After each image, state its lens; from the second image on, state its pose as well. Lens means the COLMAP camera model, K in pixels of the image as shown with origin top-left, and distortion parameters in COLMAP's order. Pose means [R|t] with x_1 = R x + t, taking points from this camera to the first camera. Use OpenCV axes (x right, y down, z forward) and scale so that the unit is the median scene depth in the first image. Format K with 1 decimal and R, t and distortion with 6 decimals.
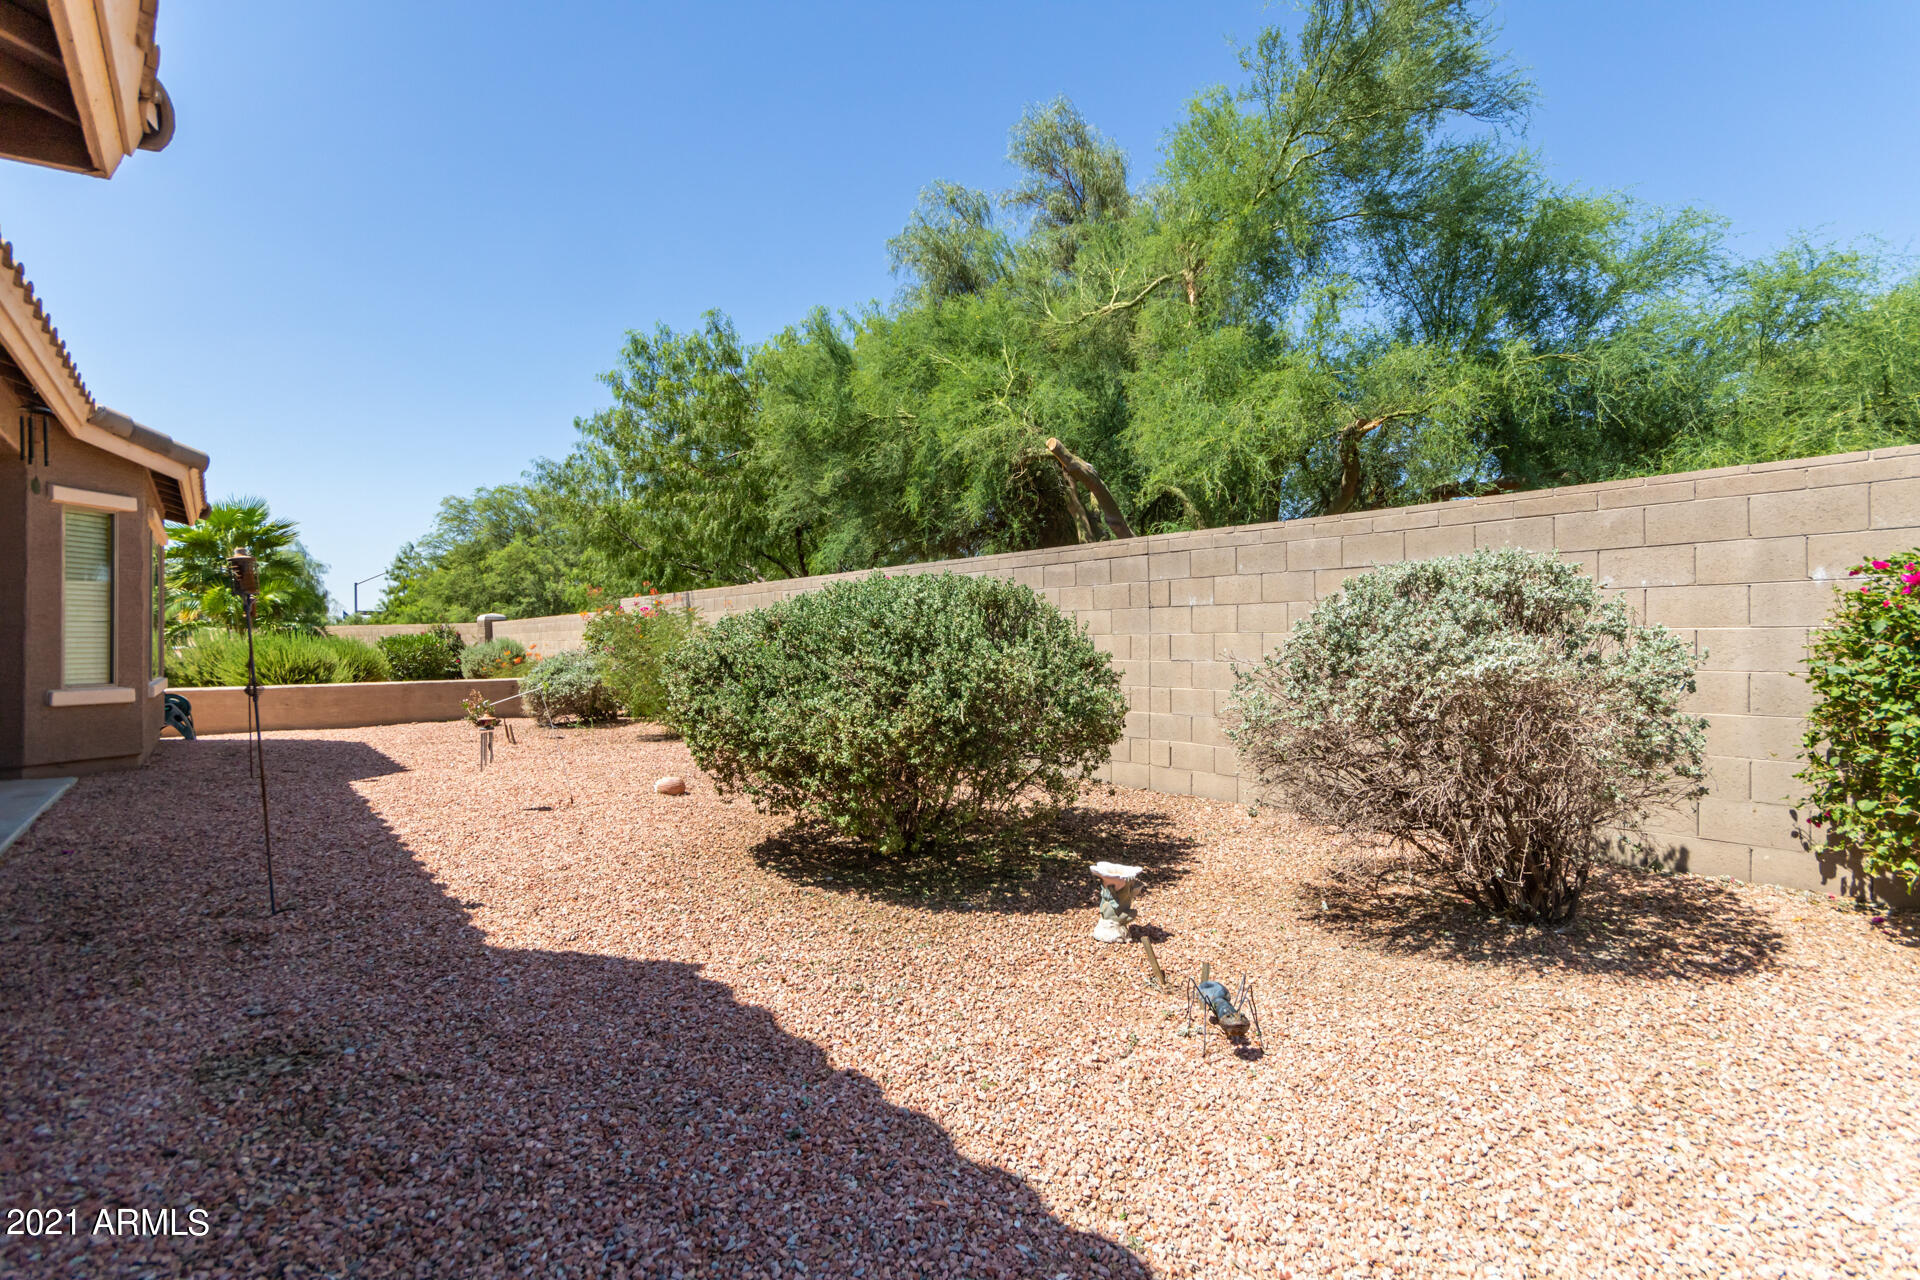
lens RADIAL K [[895.2, 0, 977.5], [0, 895.2, 644.0], [0, 0, 1]] dist [0.002404, 0.000020]
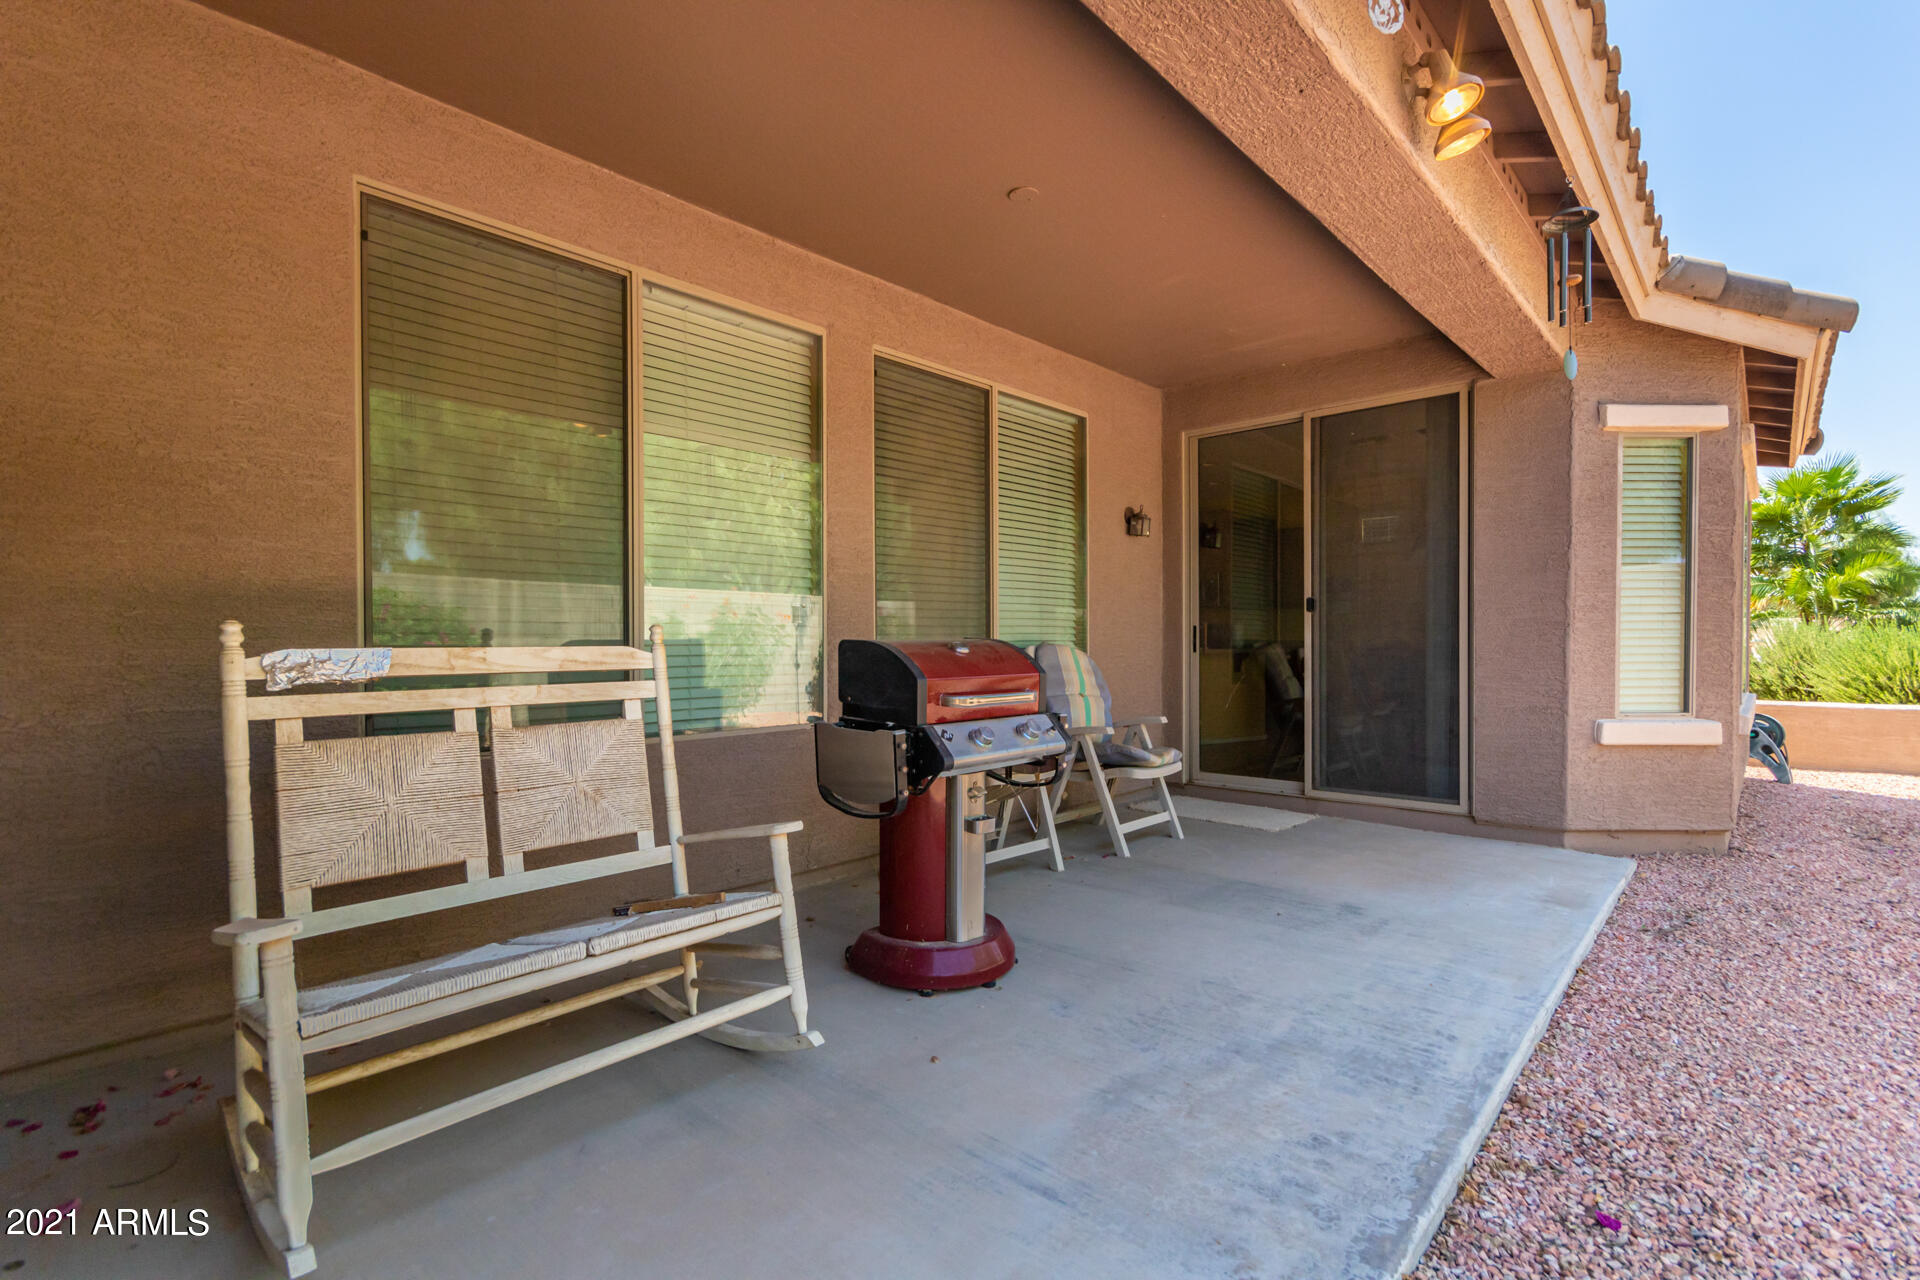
lens RADIAL K [[886.1, 0, 960.0], [0, 886.1, 640.0], [0, 0, 1]] dist [0.001214, 0.000290]
pose [[0.127857, 0.007524, -0.991764, -0.437288], [-0.000661, 0.999972, 0.007501, -0.010726], [0.991792, -0.000304, 0.127859, 0.439428]]
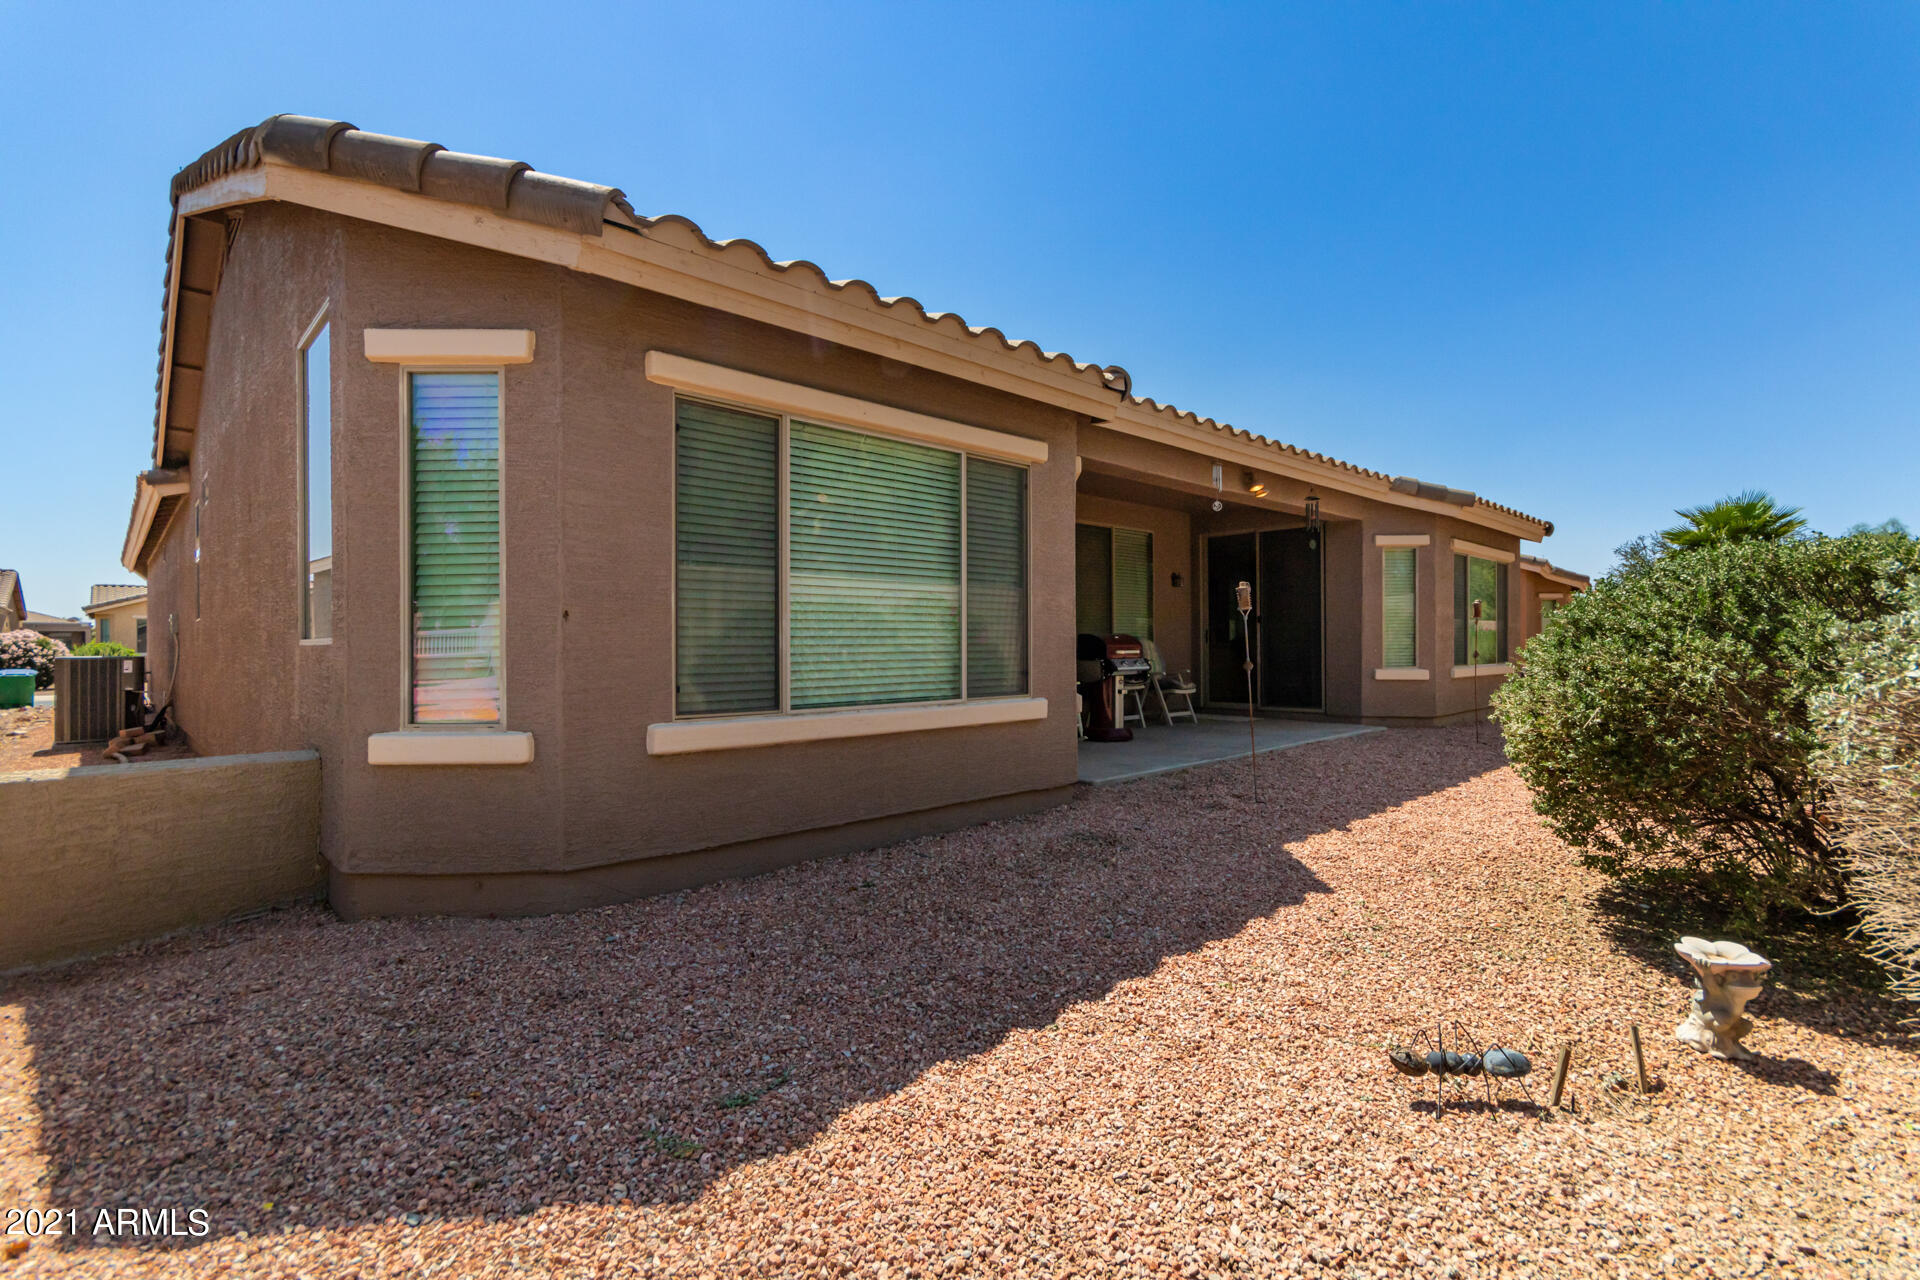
lens RADIAL K [[895.2, 0, 977.5], [0, 895.2, 644.0], [0, 0, 1]] dist [0.002404, 0.000020]
pose [[0.086041, 0.003385, -0.996286, 0.422423], [0.002346, 0.999991, 0.003600, 0.001729], [0.996289, -0.002647, 0.086032, 0.184093]]
